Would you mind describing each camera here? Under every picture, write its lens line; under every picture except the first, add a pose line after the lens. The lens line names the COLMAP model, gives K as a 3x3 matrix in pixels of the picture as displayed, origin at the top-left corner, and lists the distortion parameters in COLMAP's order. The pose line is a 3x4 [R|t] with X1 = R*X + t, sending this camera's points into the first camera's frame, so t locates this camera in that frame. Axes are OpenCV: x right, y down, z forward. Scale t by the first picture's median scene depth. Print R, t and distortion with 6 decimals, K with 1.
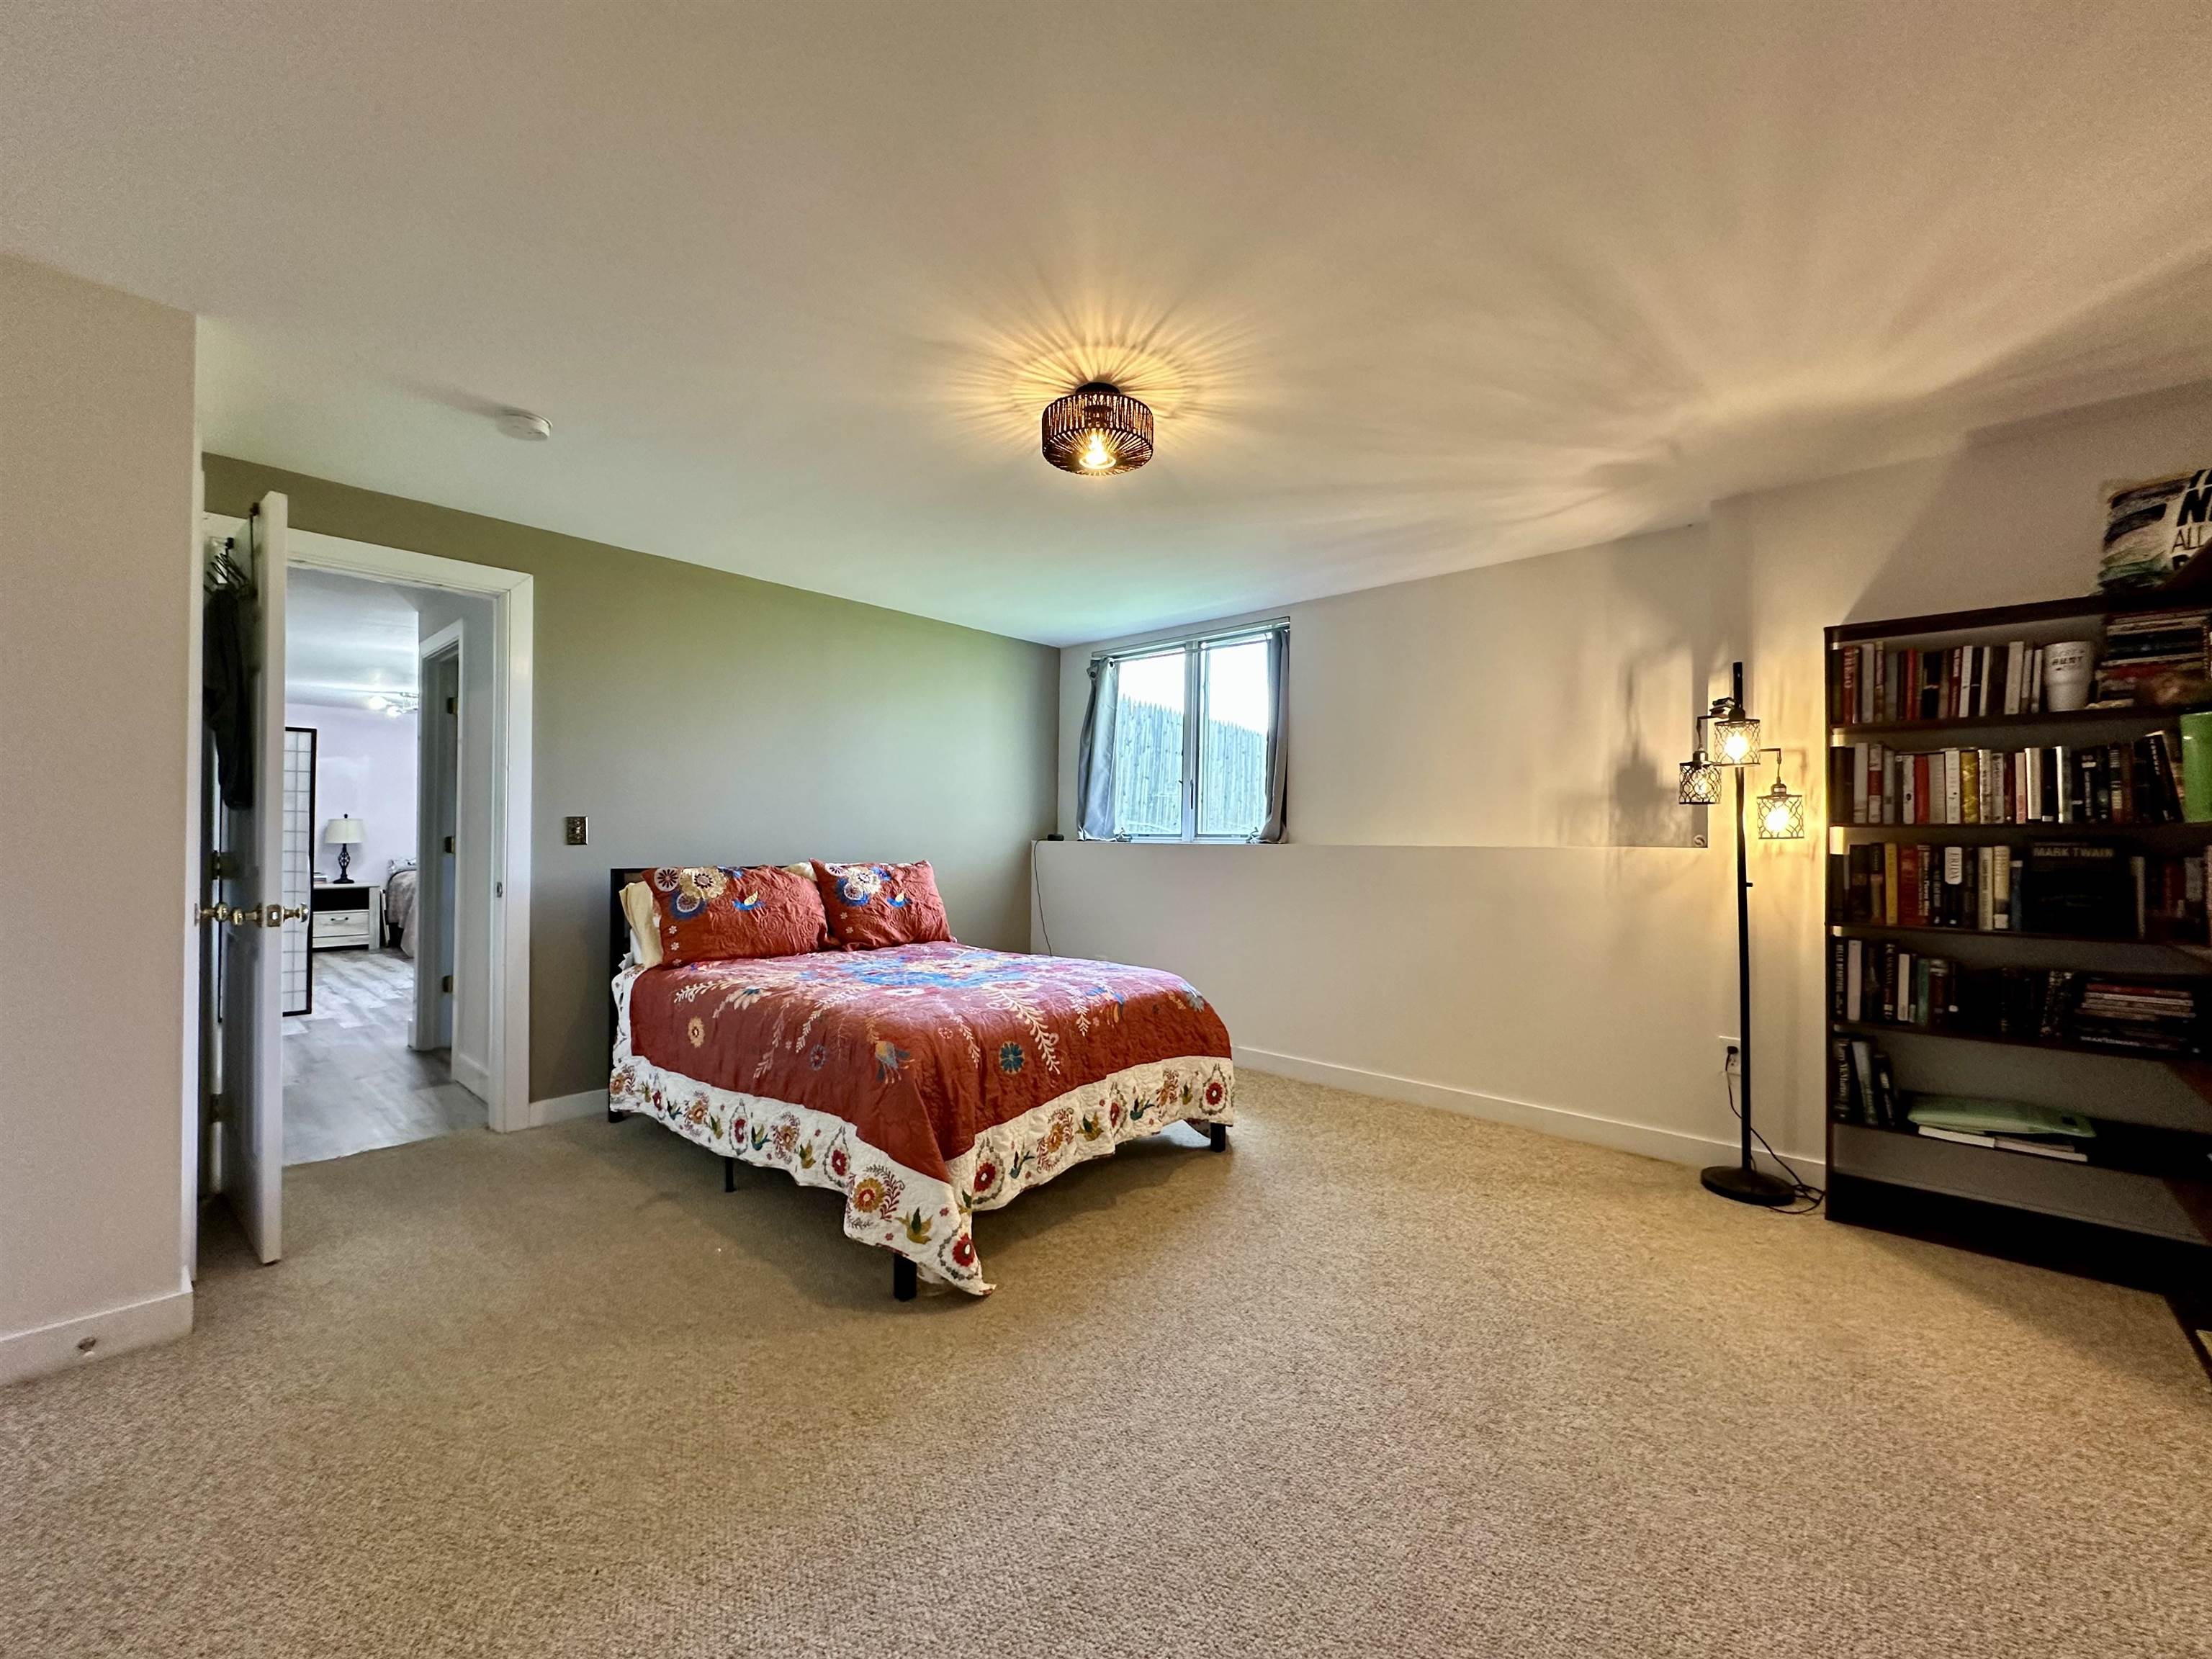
lens RADIAL K [[879.7, 0, 1106.0], [0, 879.7, 829.5], [0, 0, 1]] dist [0.000122, -0.000047]
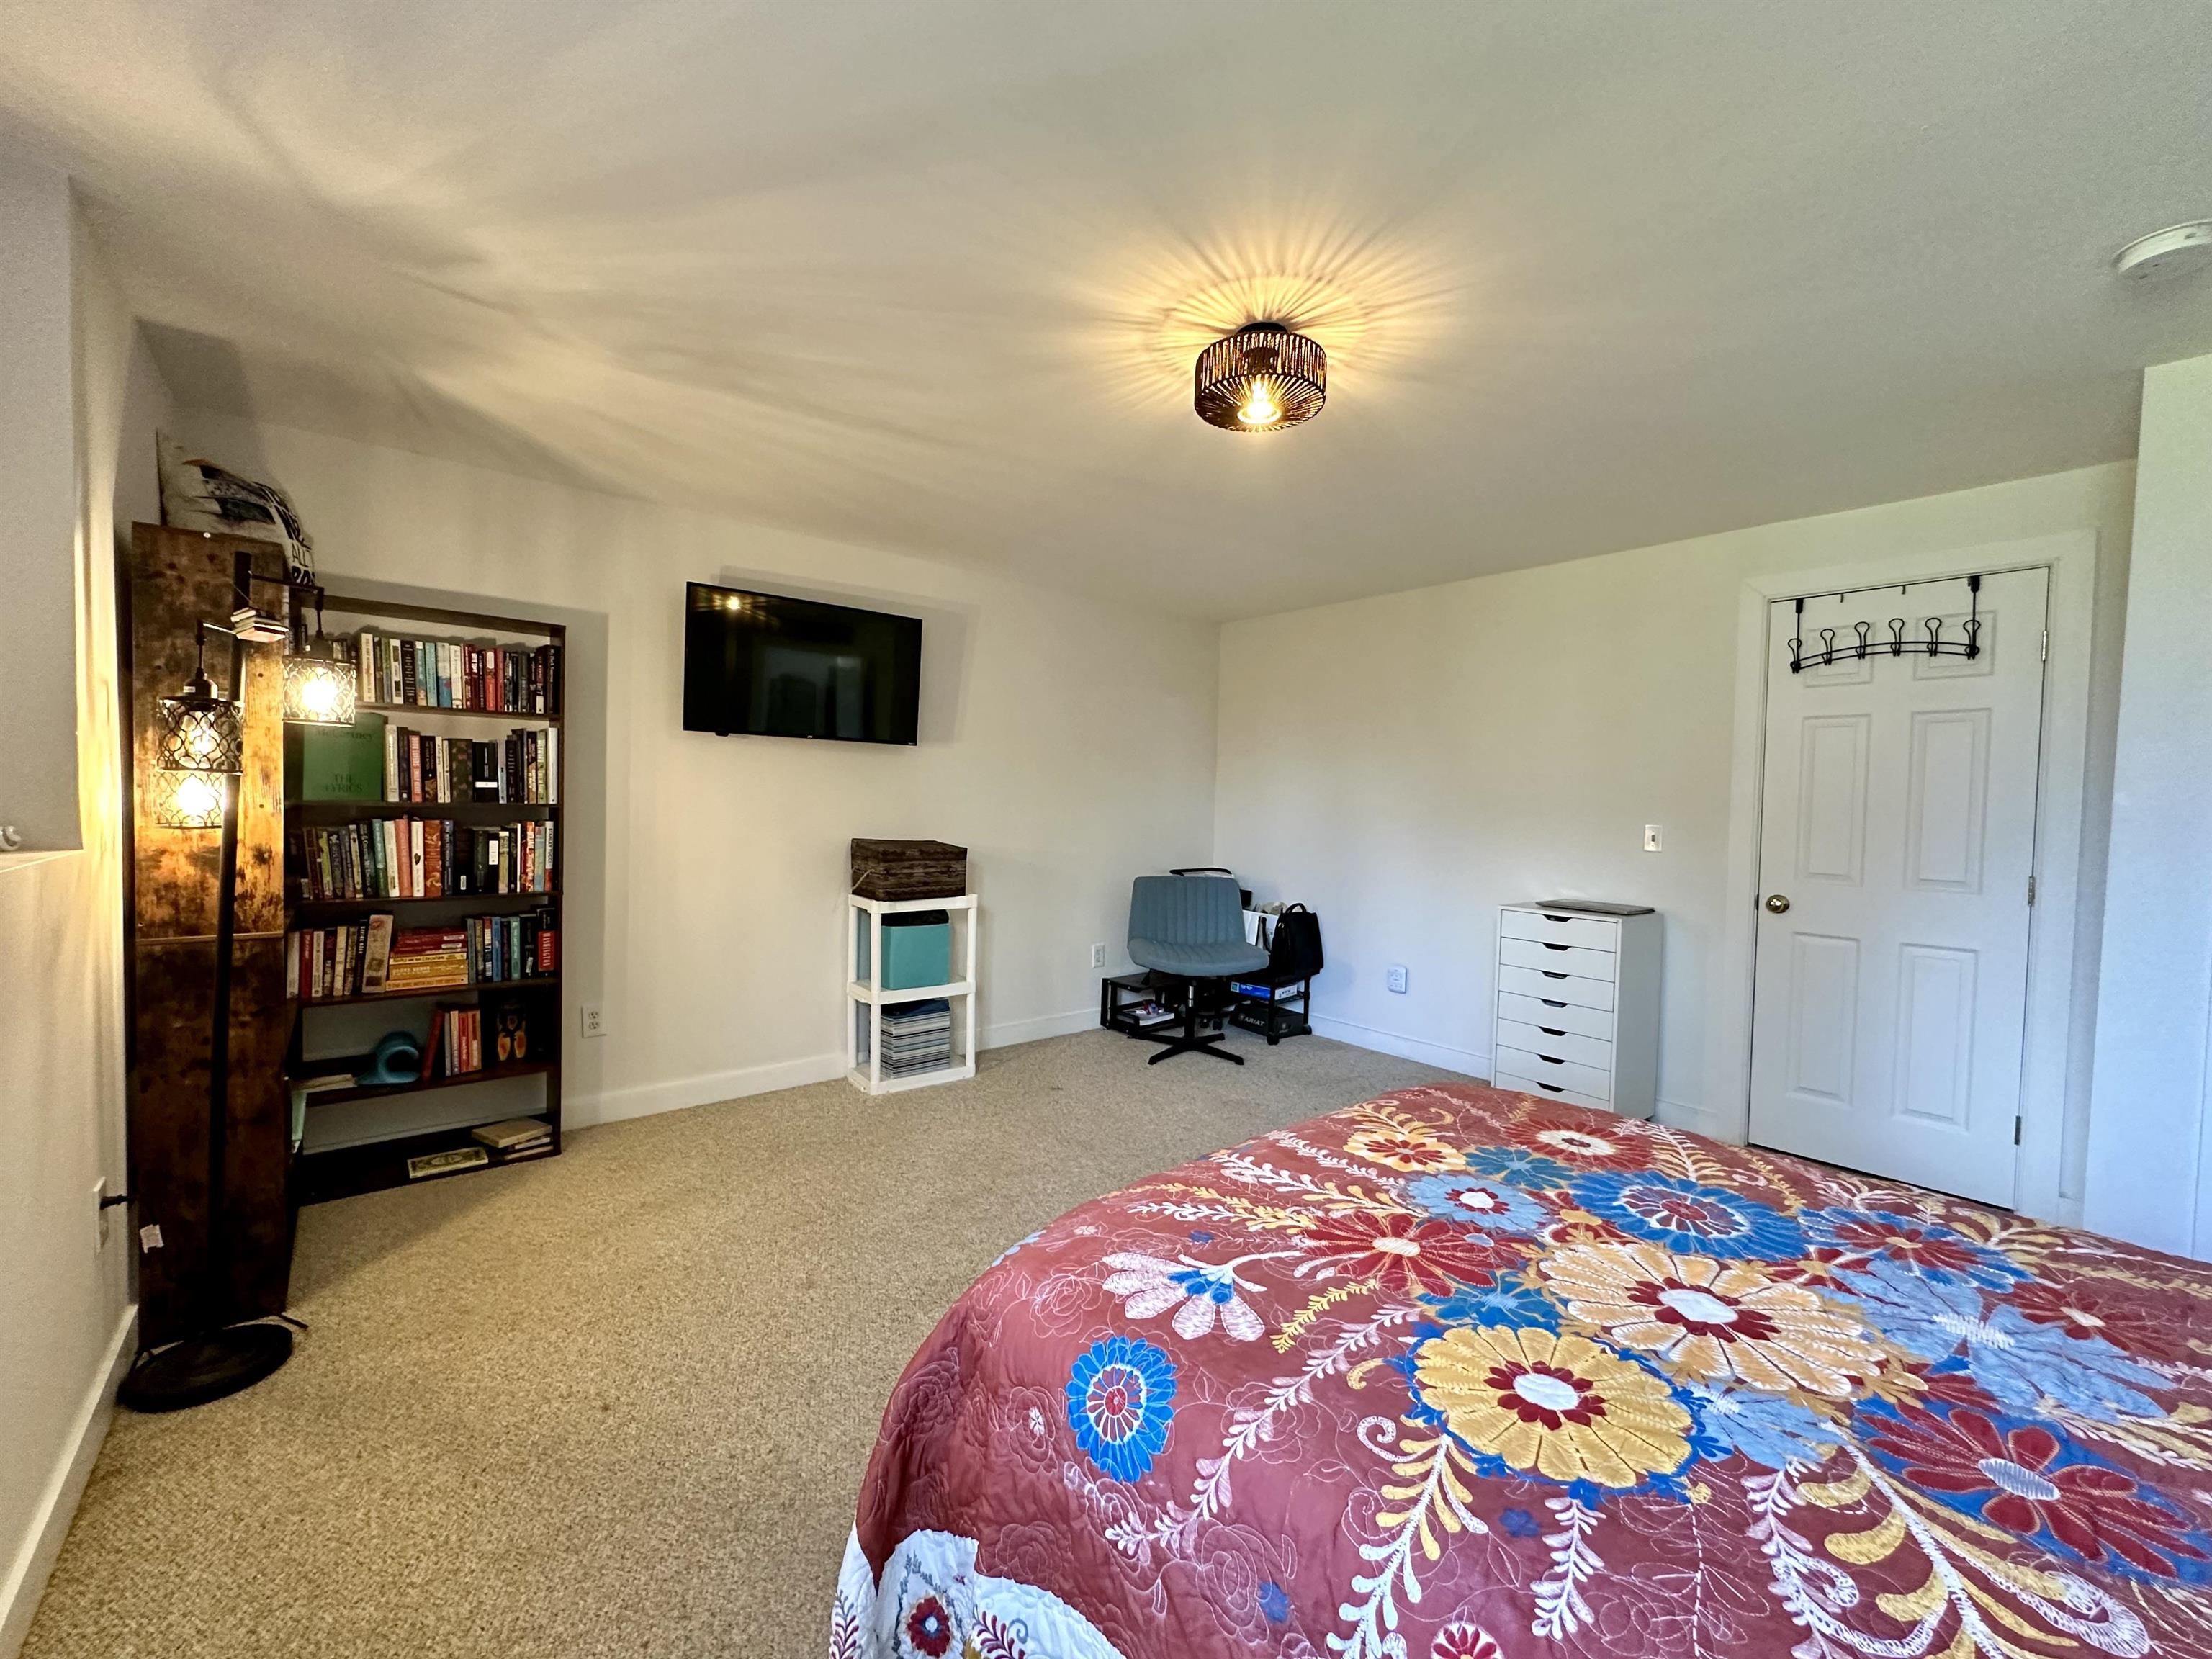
lens RADIAL K [[879.7, 0, 1106.0], [0, 879.7, 829.5], [0, 0, 1]] dist [0.000122, -0.000047]
pose [[-0.990052, -0.039576, 0.135021, 0.006335], [-0.036835, 0.999063, 0.022739, -0.031186], [-0.135794, 0.017539, -0.990582, 1.871743]]
